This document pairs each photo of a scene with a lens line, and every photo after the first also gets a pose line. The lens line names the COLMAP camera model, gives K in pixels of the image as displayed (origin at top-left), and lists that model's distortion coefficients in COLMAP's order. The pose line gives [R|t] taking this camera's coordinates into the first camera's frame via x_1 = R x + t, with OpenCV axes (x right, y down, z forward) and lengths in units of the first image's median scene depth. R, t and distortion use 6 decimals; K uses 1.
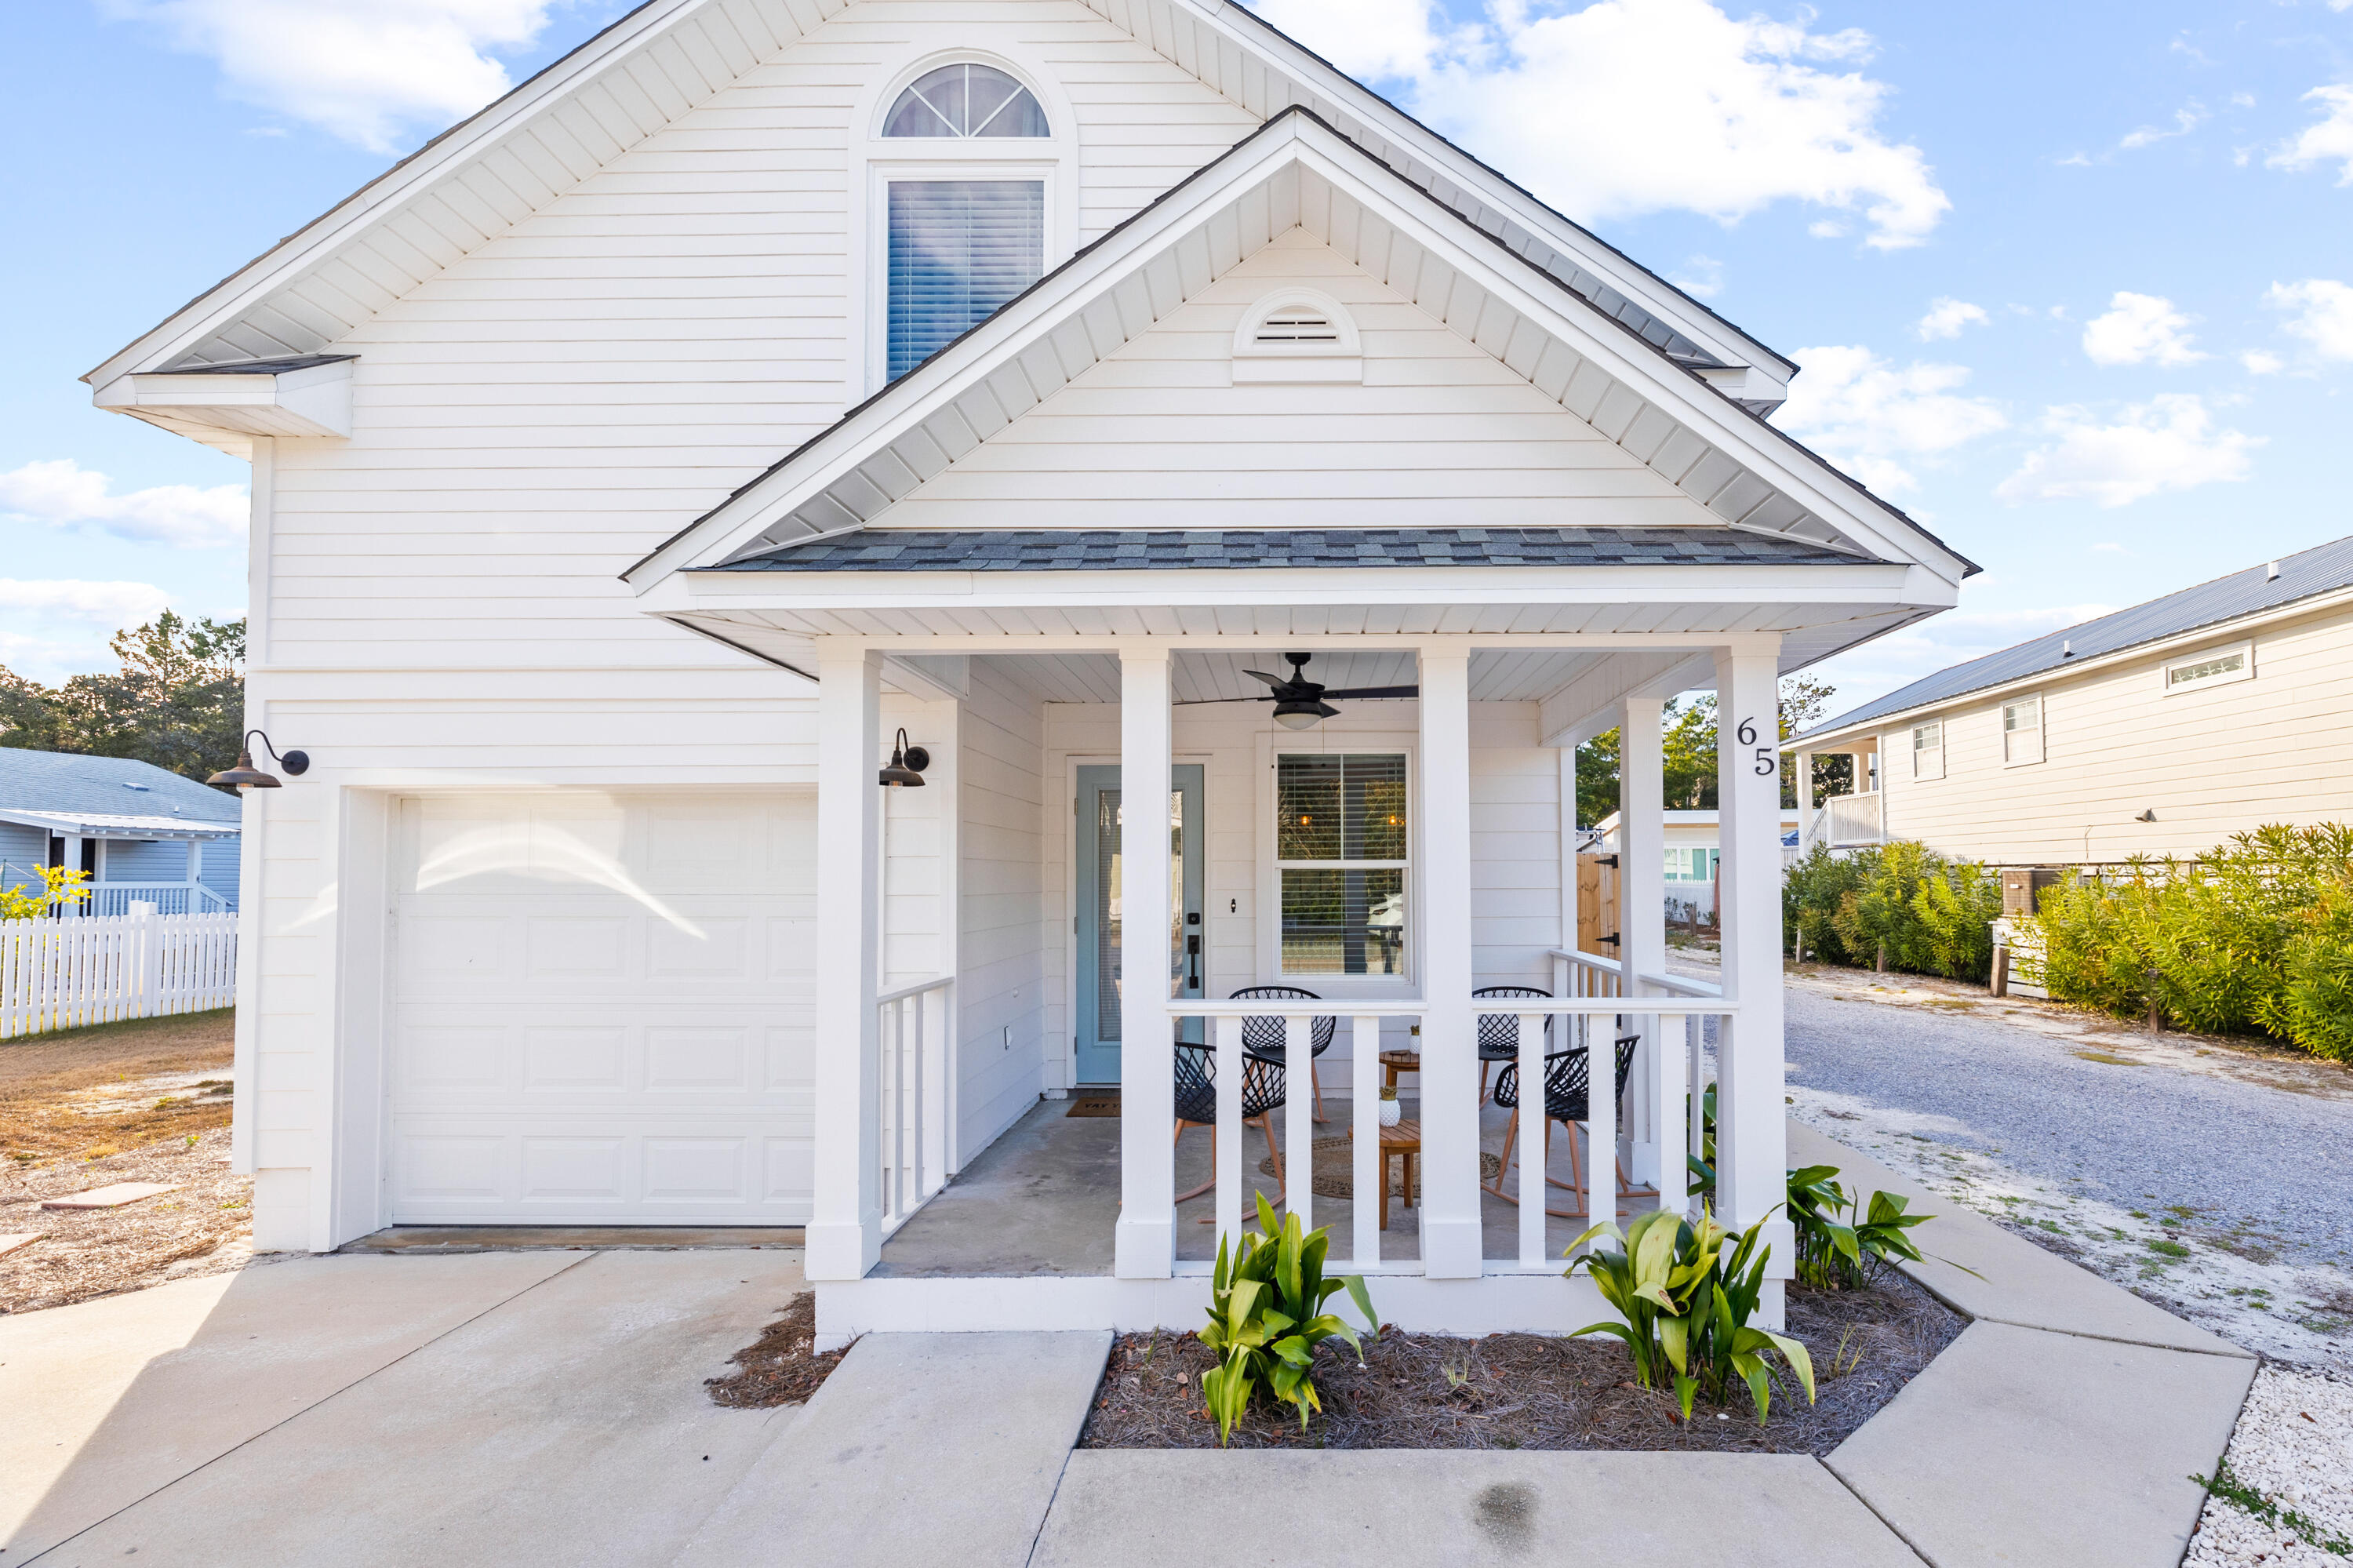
lens RADIAL K [[1093.9, 0, 1292.2], [0, 1093.9, 832.1], [0, 0, 1]] dist [-0.000877, -0.000195]
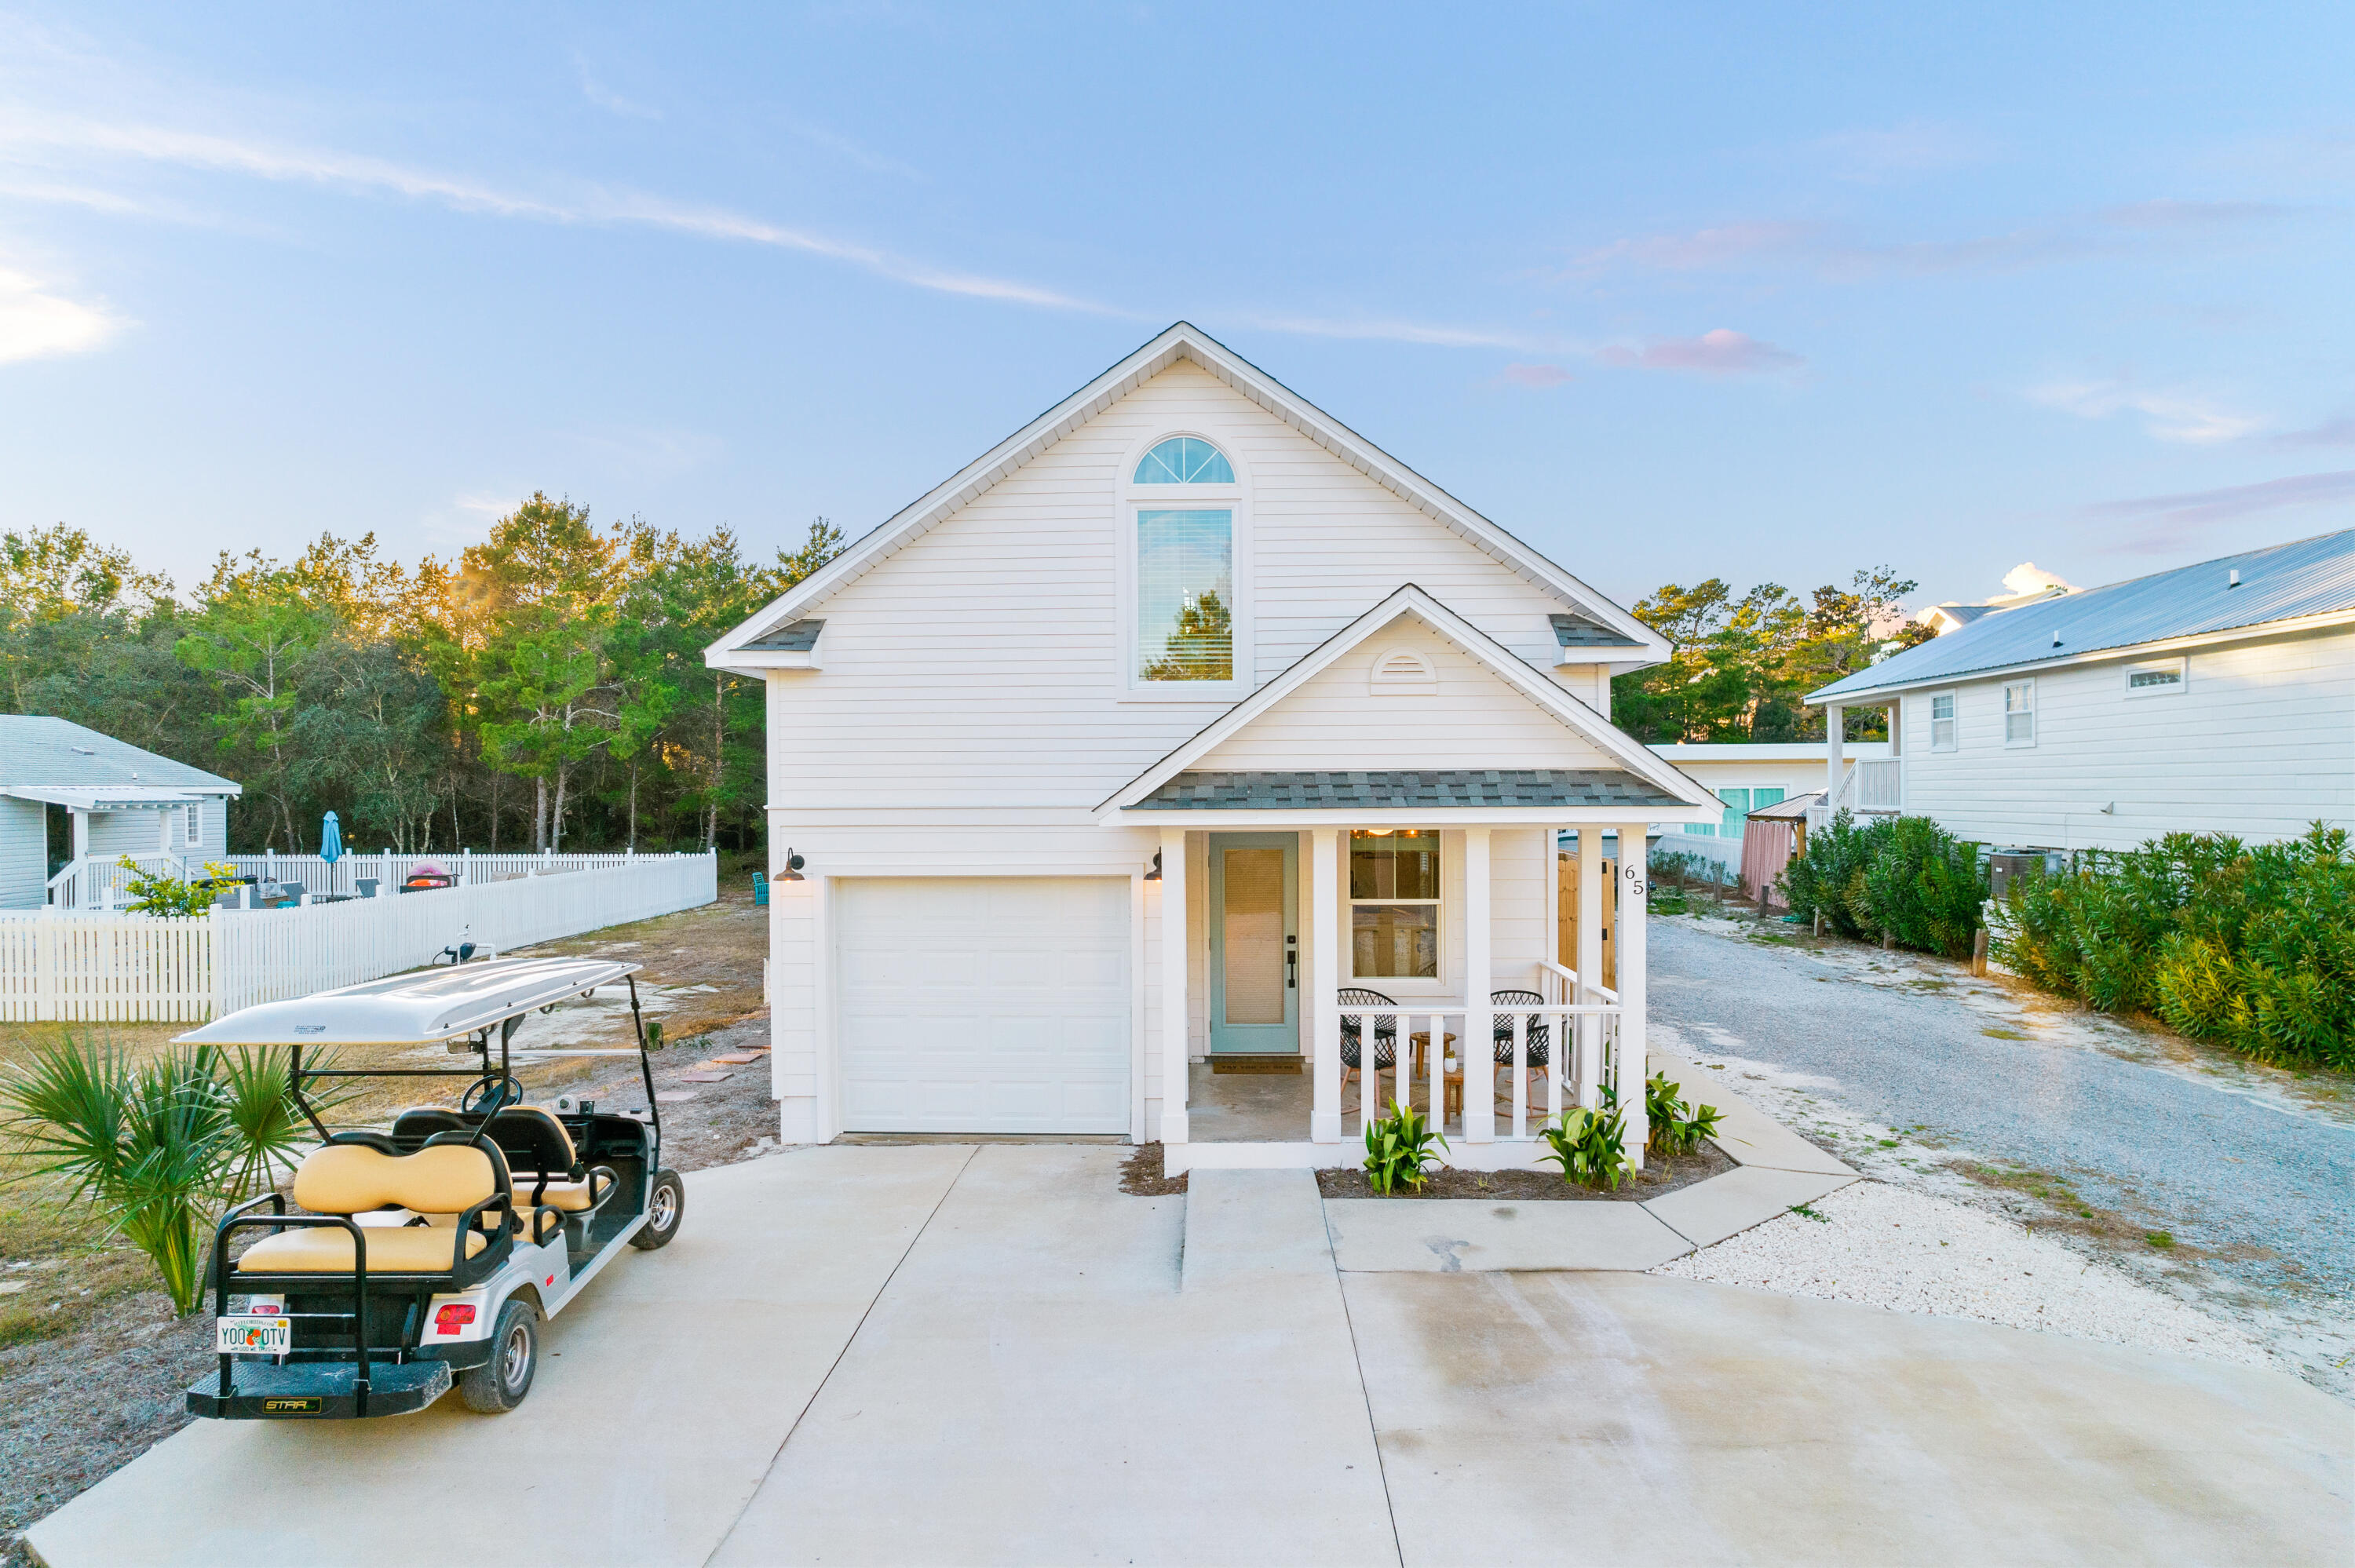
lens RADIAL K [[1511.7, 0, 1177.5], [0, 1511.7, 784.0], [0, 0, 1]] dist [-0.073818, 0.067240]
pose [[0.999665, -0.001436, -0.025837, -0.249665], [0.002423, 0.999267, 0.038210, -0.267465], [0.025764, -0.038260, 0.998936, -1.298063]]
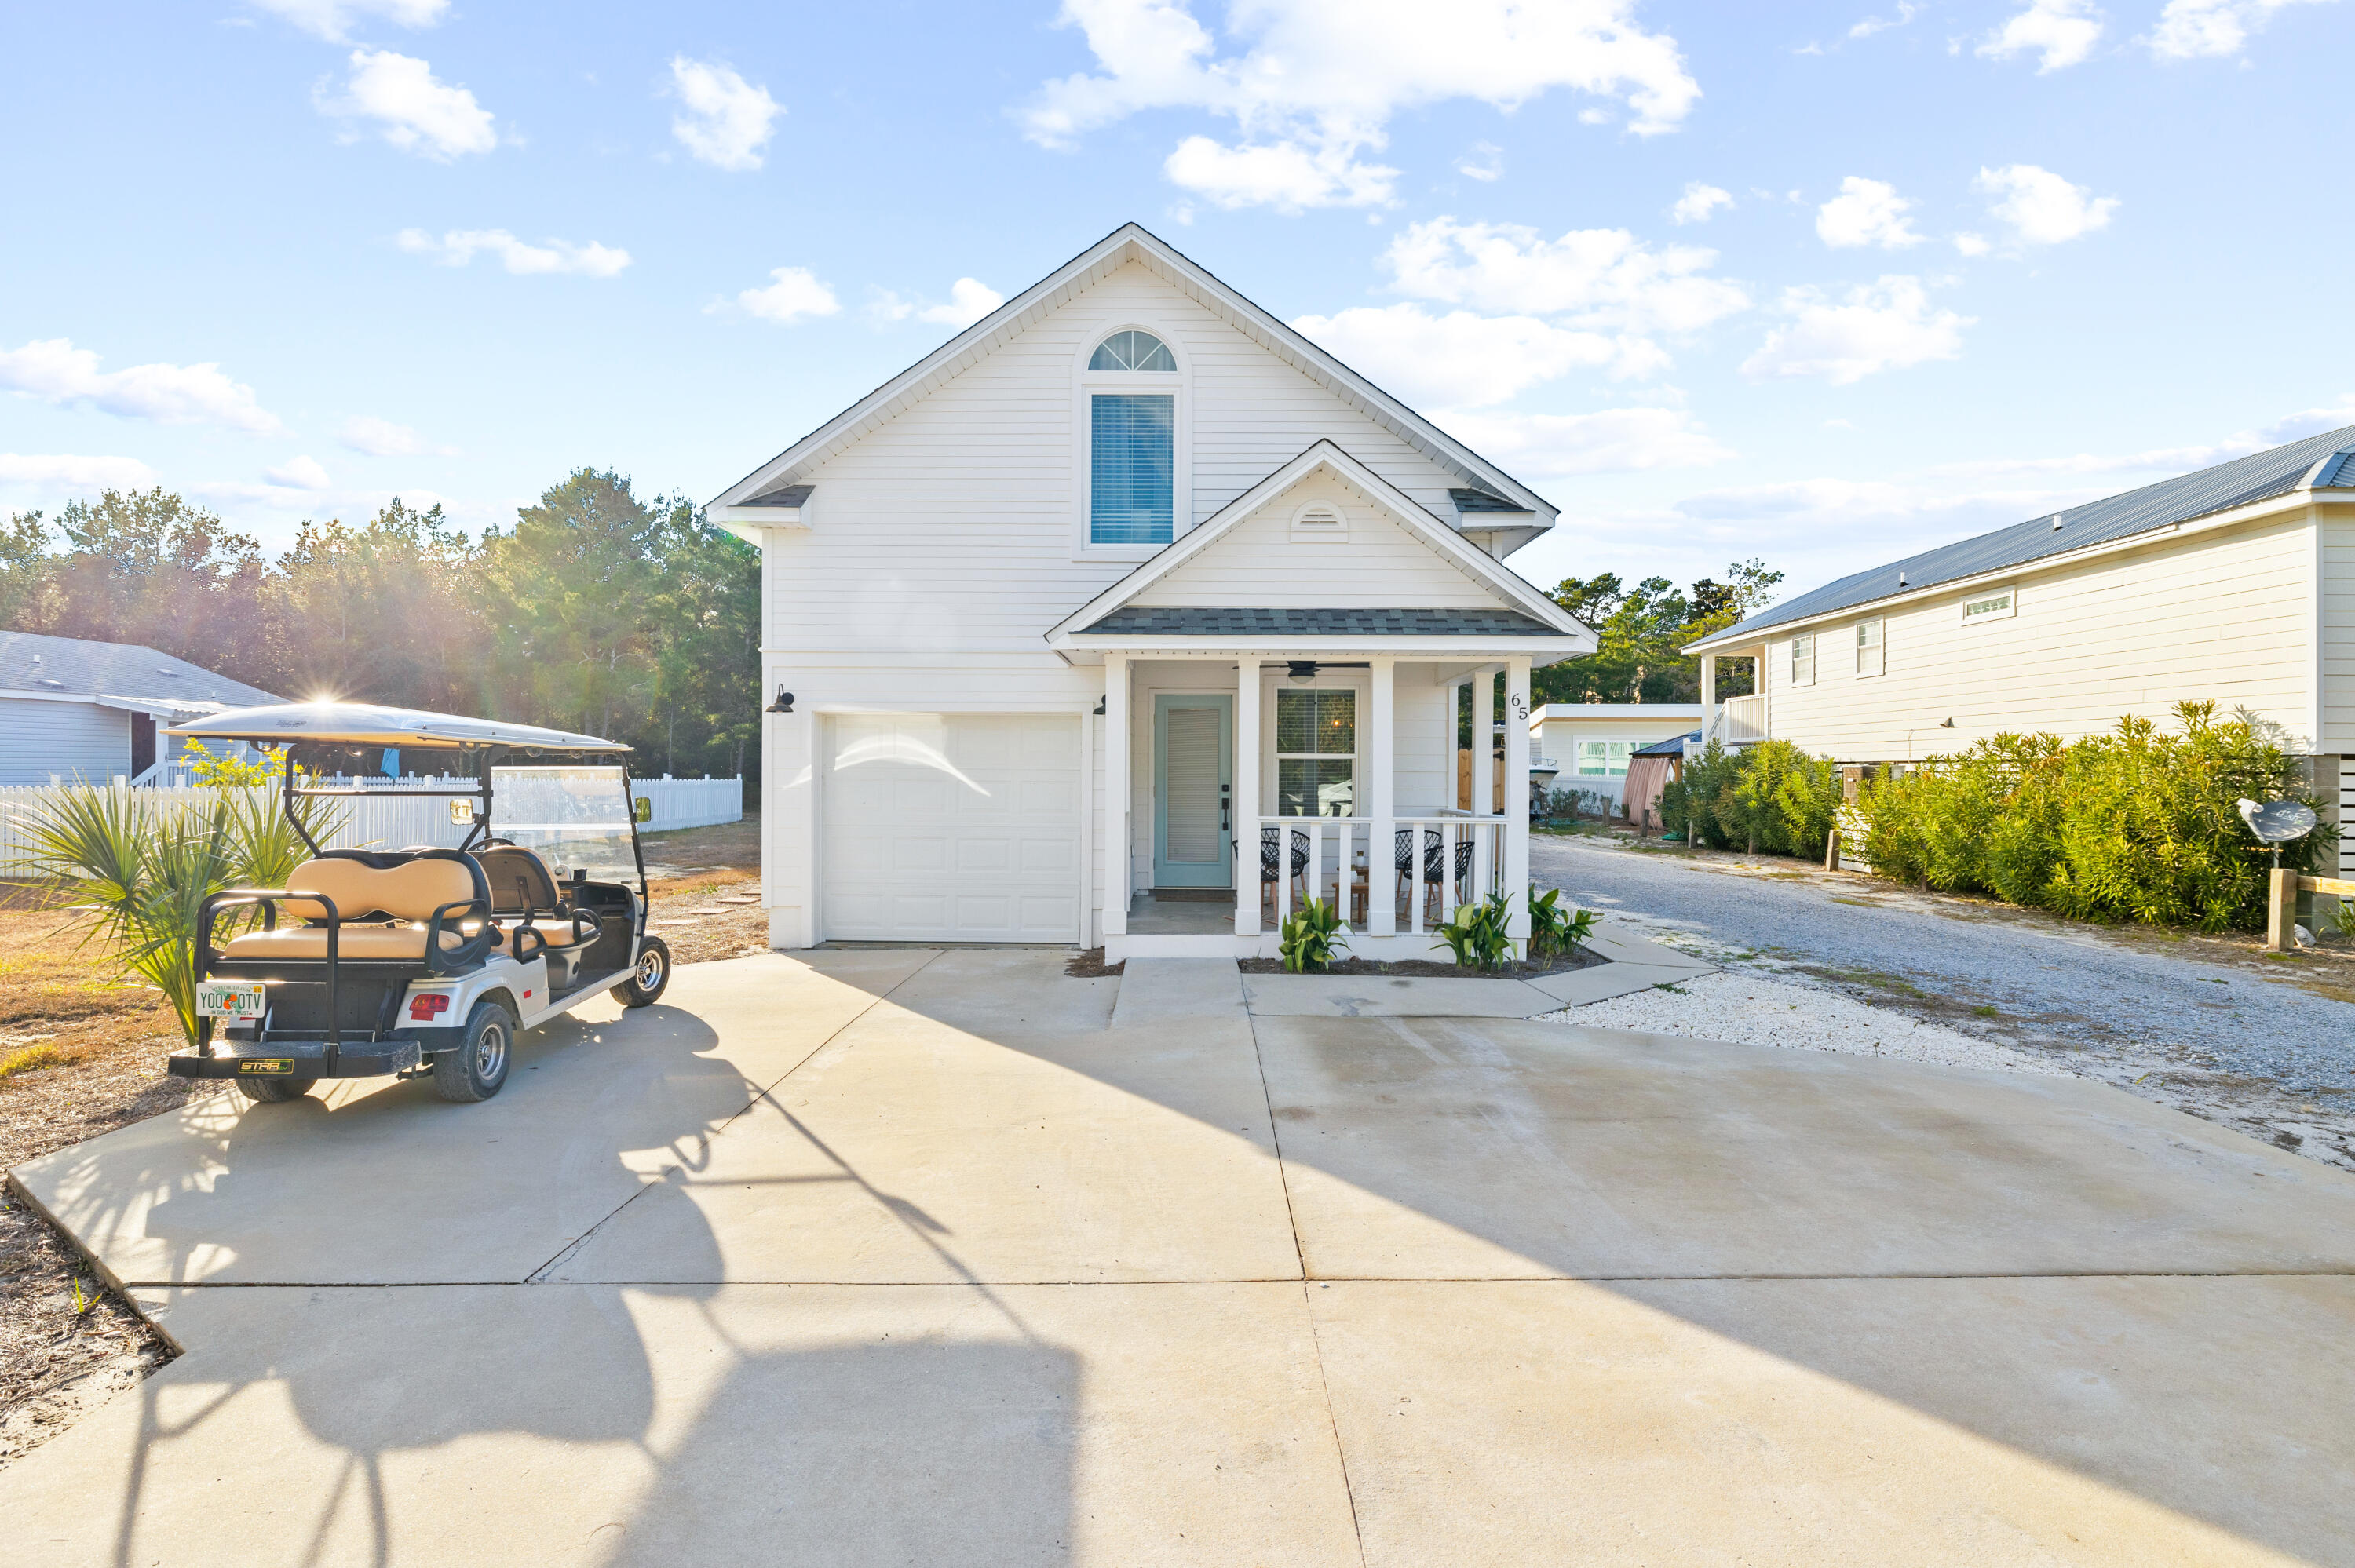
lens RADIAL K [[1284.1, 0, 1174.8], [0, 1284.1, 758.6], [0, 0, 1]] dist [0.003231, -0.000246]
pose [[0.999917, 0.010085, -0.008037, -0.199801], [-0.009815, 0.999411, 0.032871, -0.038138], [0.008364, -0.032789, 0.999427, -1.244689]]
